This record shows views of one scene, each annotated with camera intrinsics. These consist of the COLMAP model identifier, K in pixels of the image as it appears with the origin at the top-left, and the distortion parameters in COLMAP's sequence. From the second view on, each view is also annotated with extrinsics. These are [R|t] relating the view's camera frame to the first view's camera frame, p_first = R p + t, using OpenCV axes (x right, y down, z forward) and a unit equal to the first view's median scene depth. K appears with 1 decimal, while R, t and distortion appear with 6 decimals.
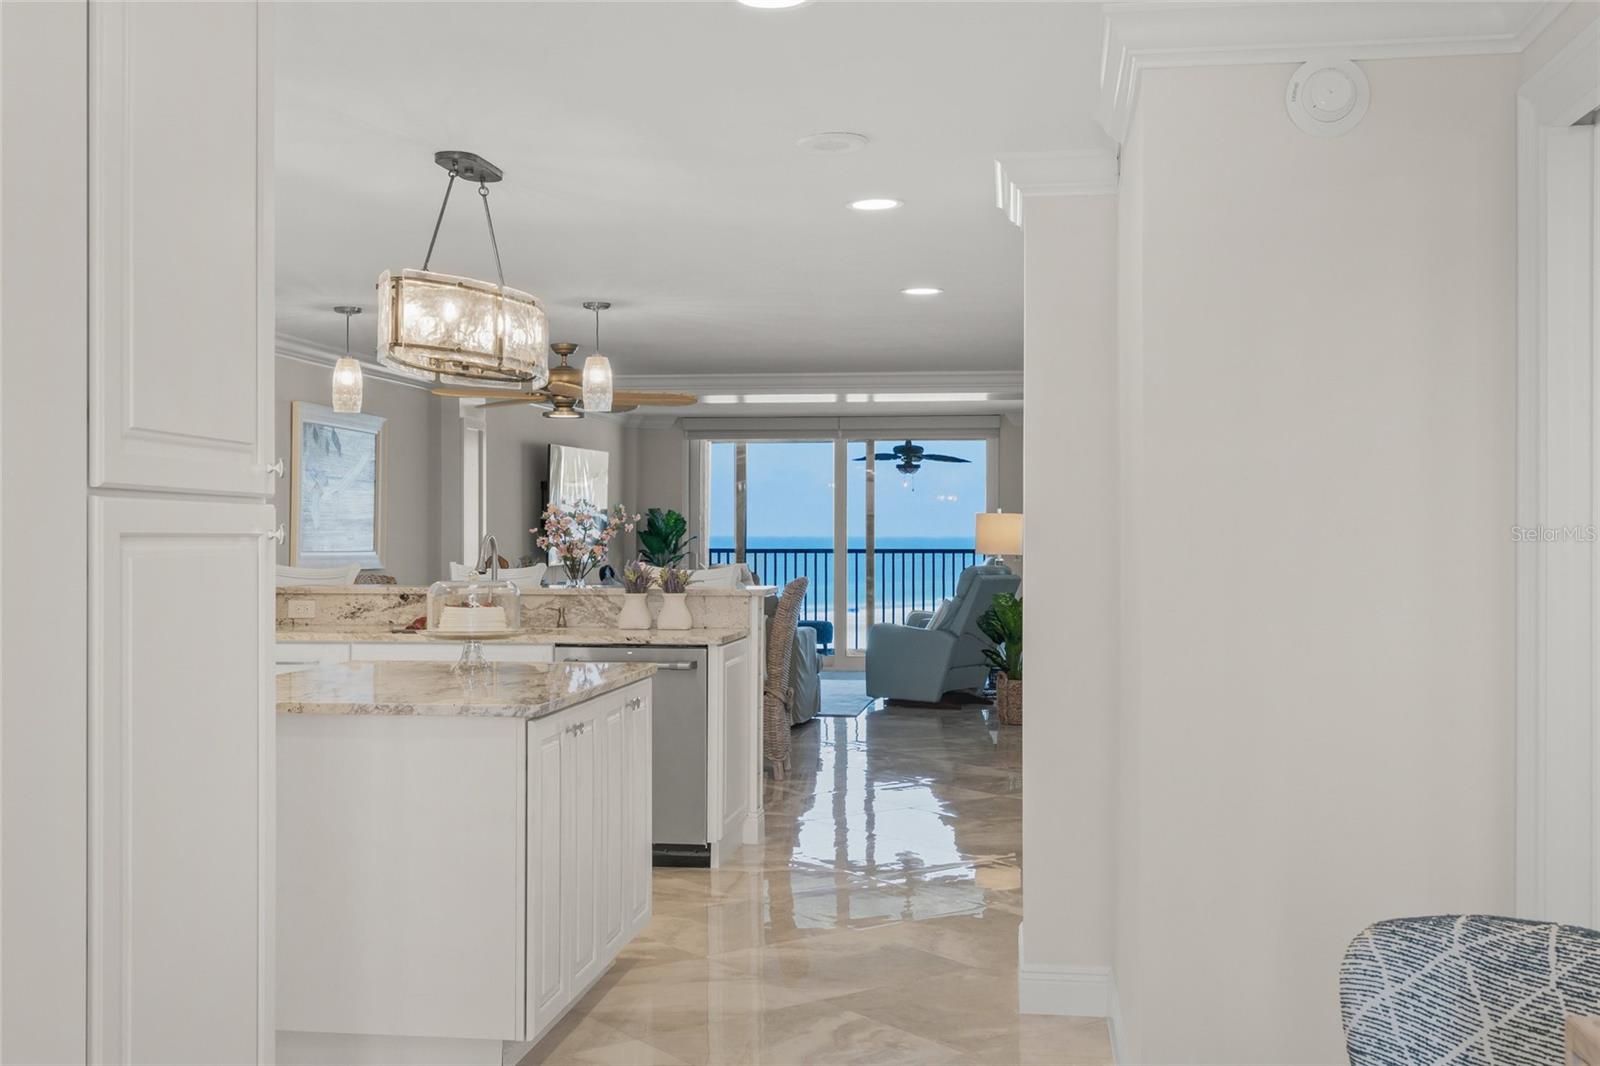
lens RADIAL K [[1645.4, 0, 795.1], [0, 1645.4, 527.8], [0, 0, 1]] dist [-0.004023, 0.000000]
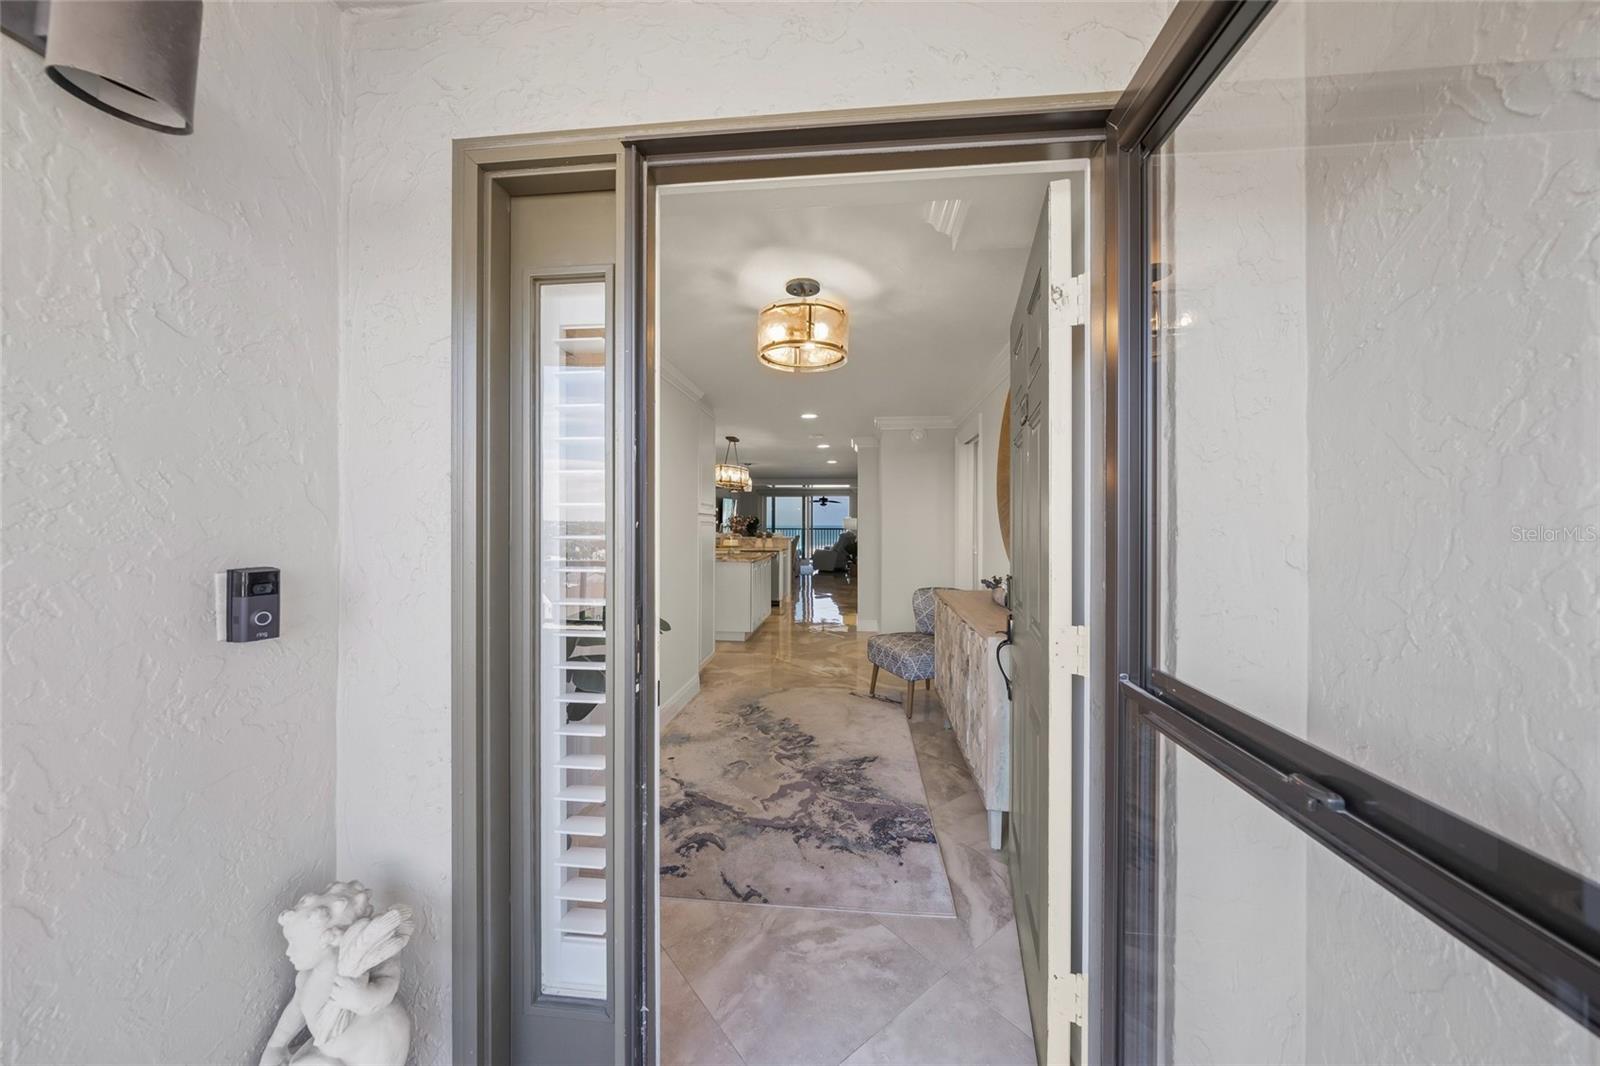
lens RADIAL K [[545.4, 0, 800.7], [0, 545.4, 529.7], [0, 0, 1]] dist [-0.002720, -0.000011]
pose [[0.999411, -0.000499, 0.034305, -0.024769], [0.000066, 0.999920, 0.012625, 0.001714], [-0.034308, -0.012615, 0.999332, -0.174509]]
